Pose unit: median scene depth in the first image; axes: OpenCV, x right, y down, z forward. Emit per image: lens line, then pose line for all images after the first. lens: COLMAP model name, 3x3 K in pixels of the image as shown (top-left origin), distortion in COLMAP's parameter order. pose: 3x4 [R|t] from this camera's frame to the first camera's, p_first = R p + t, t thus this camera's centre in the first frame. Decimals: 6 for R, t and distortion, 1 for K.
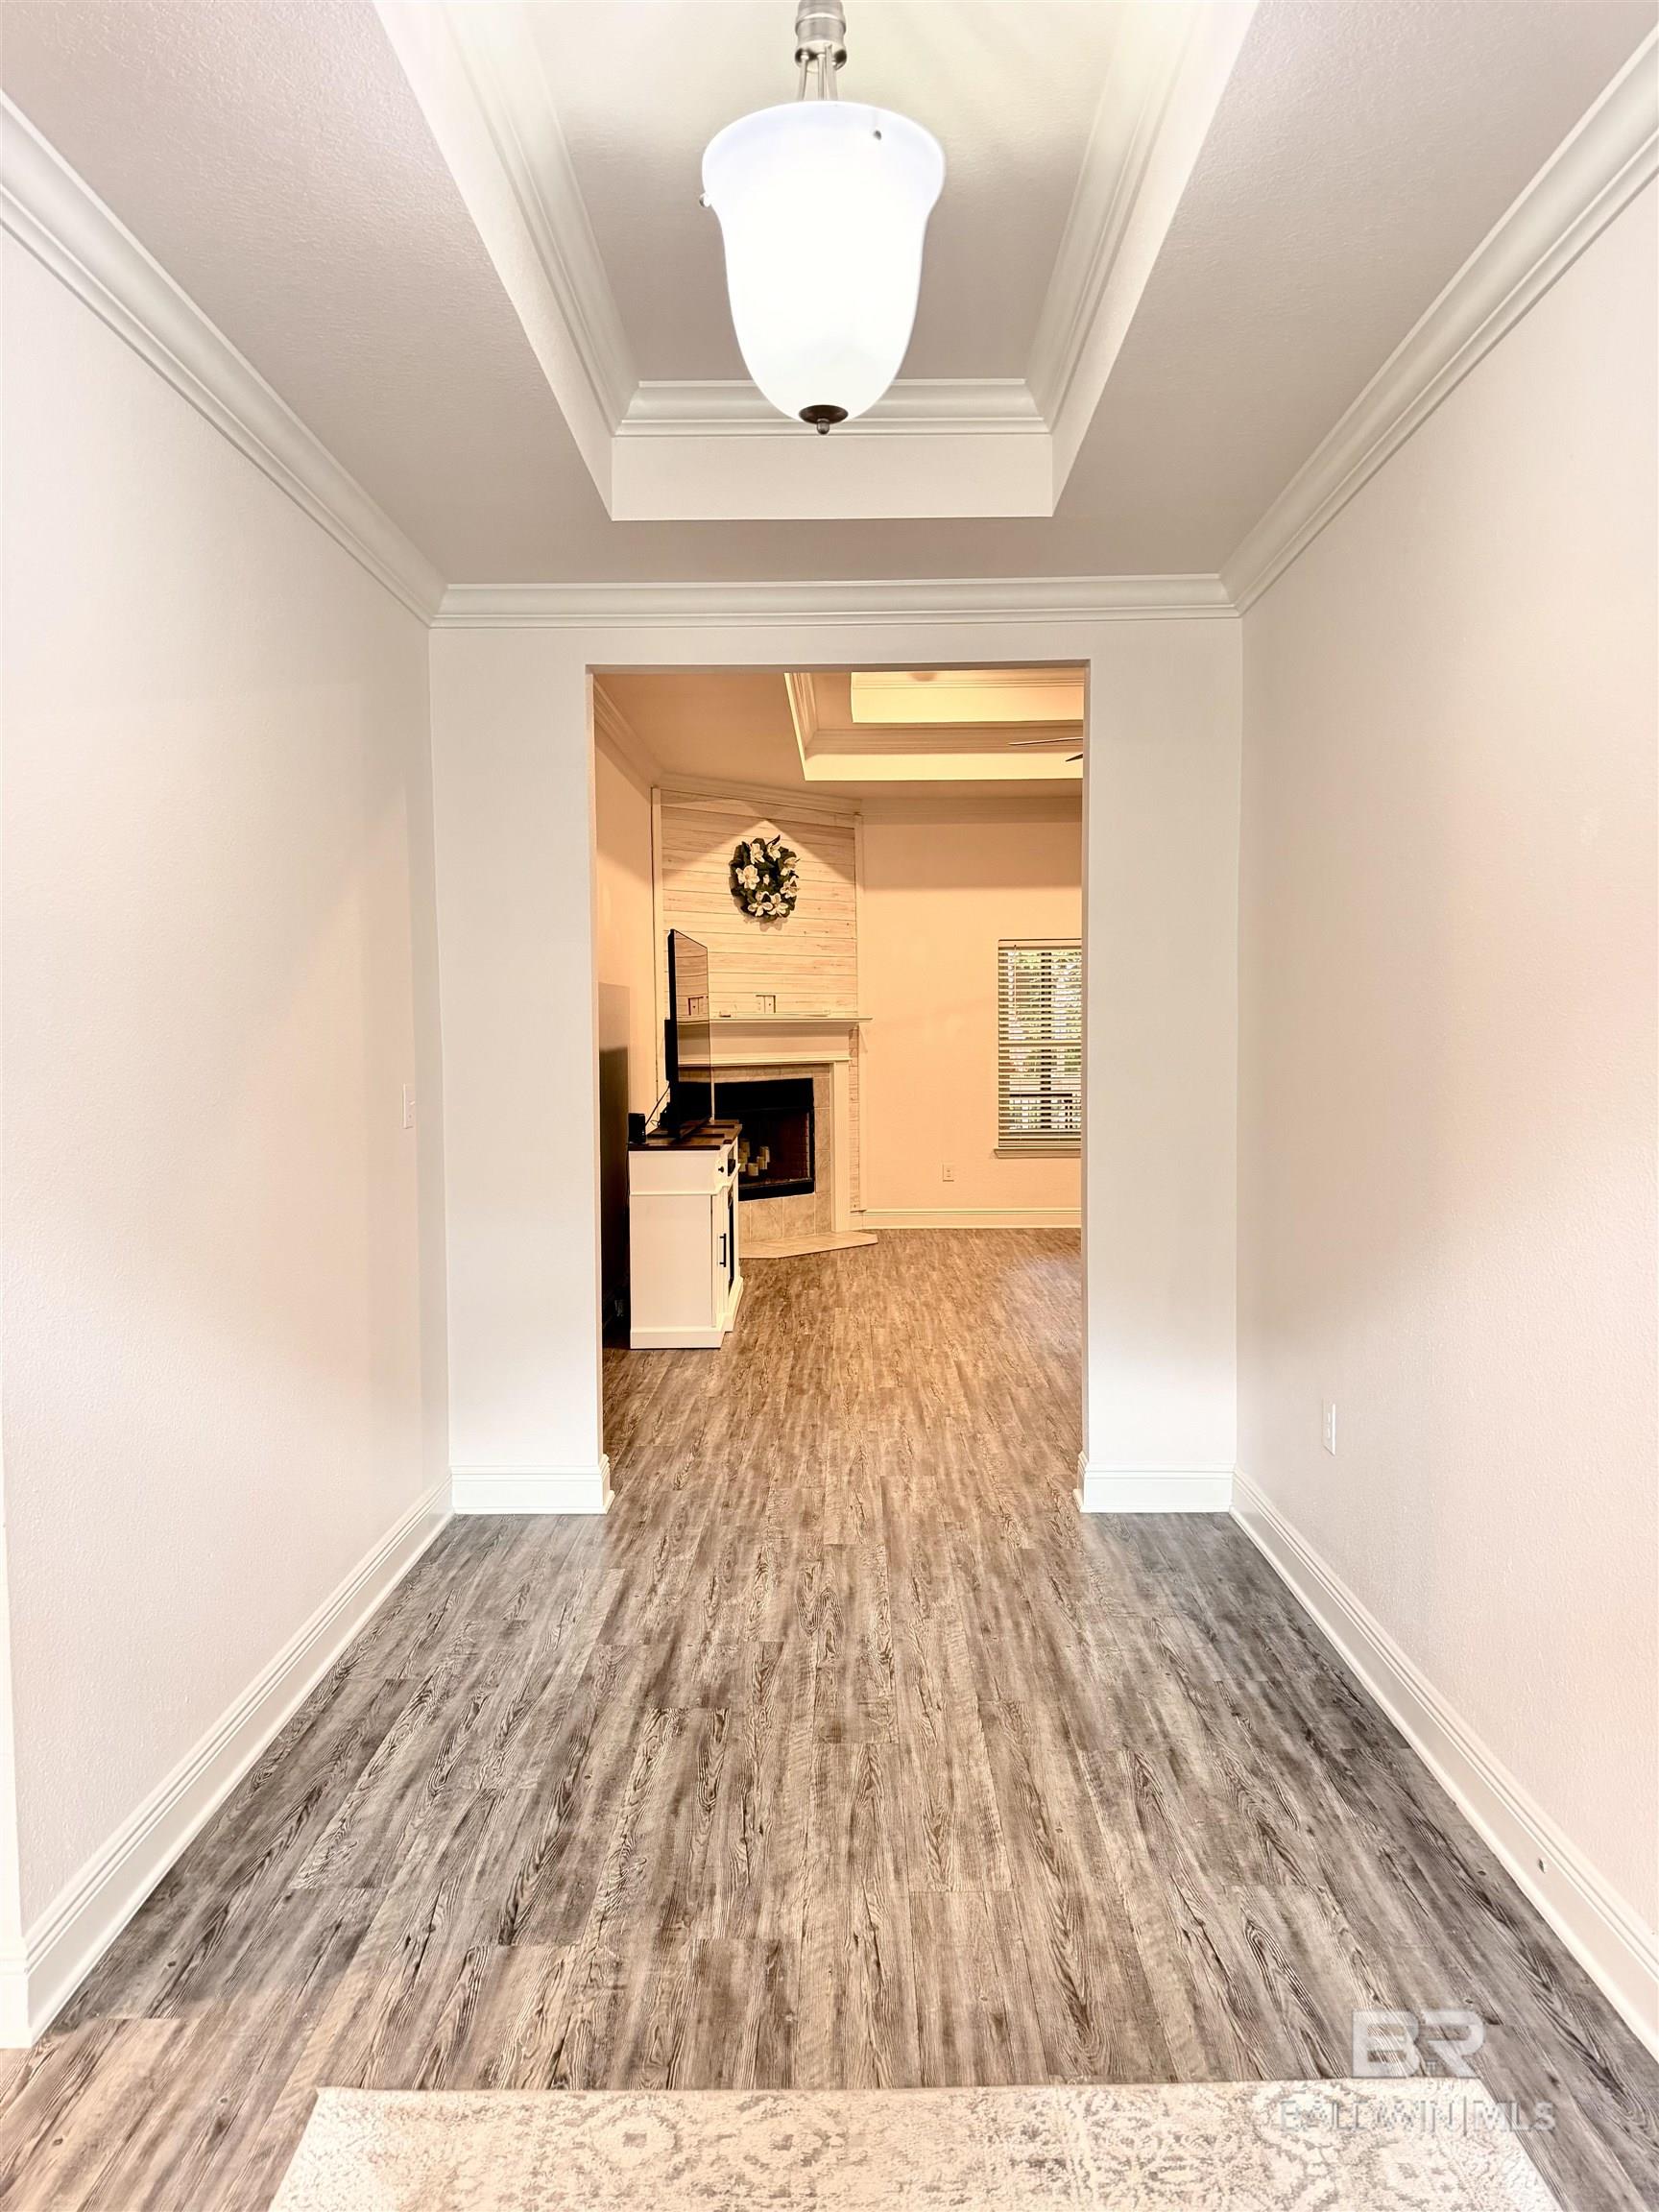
lens RADIAL K [[1547.9, 0, 829.5], [0, 1547.9, 1106.0], [0, 0, 1]] dist [0.105312, -0.100025]
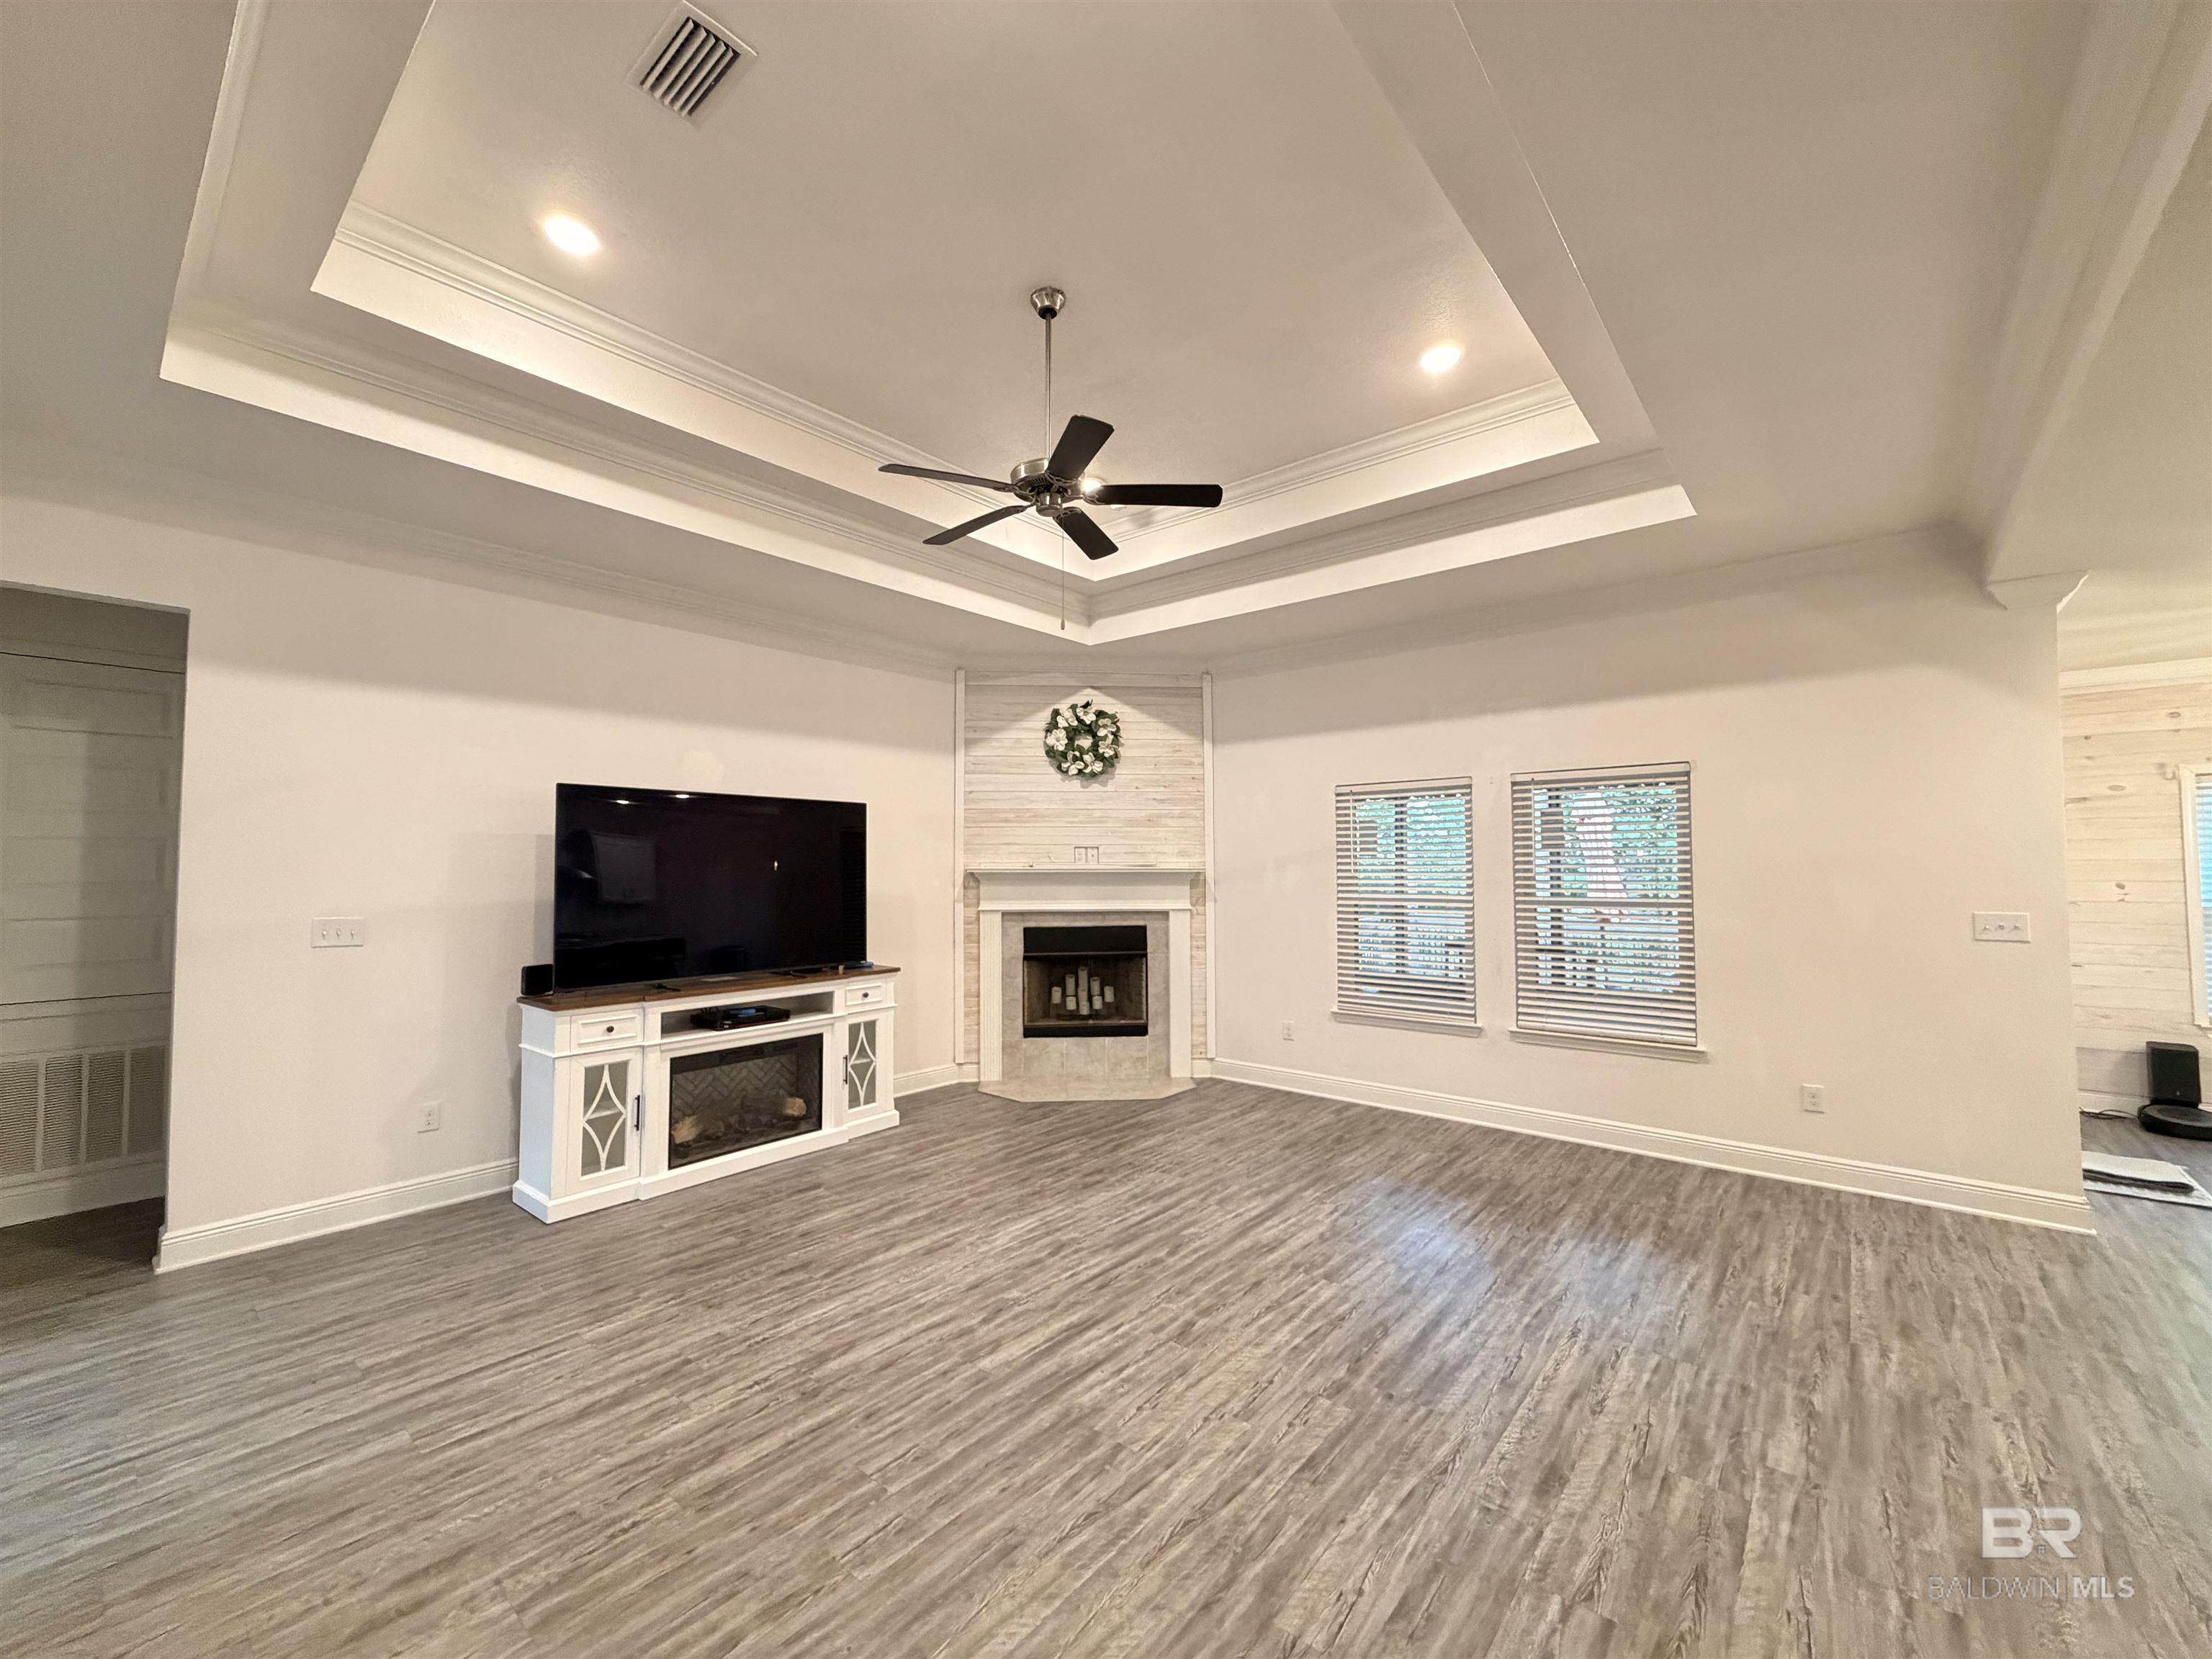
lens RADIAL K [[886.0, 0, 1097.0], [0, 886.0, 832.5], [0, 0, 1]] dist [-0.000843, 0.000503]
pose [[0.767495, -0.018793, -0.640780, 0.361883], [-0.037923, 0.996489, -0.074648, -0.035817], [0.639933, 0.081592, 0.764087, 0.533873]]
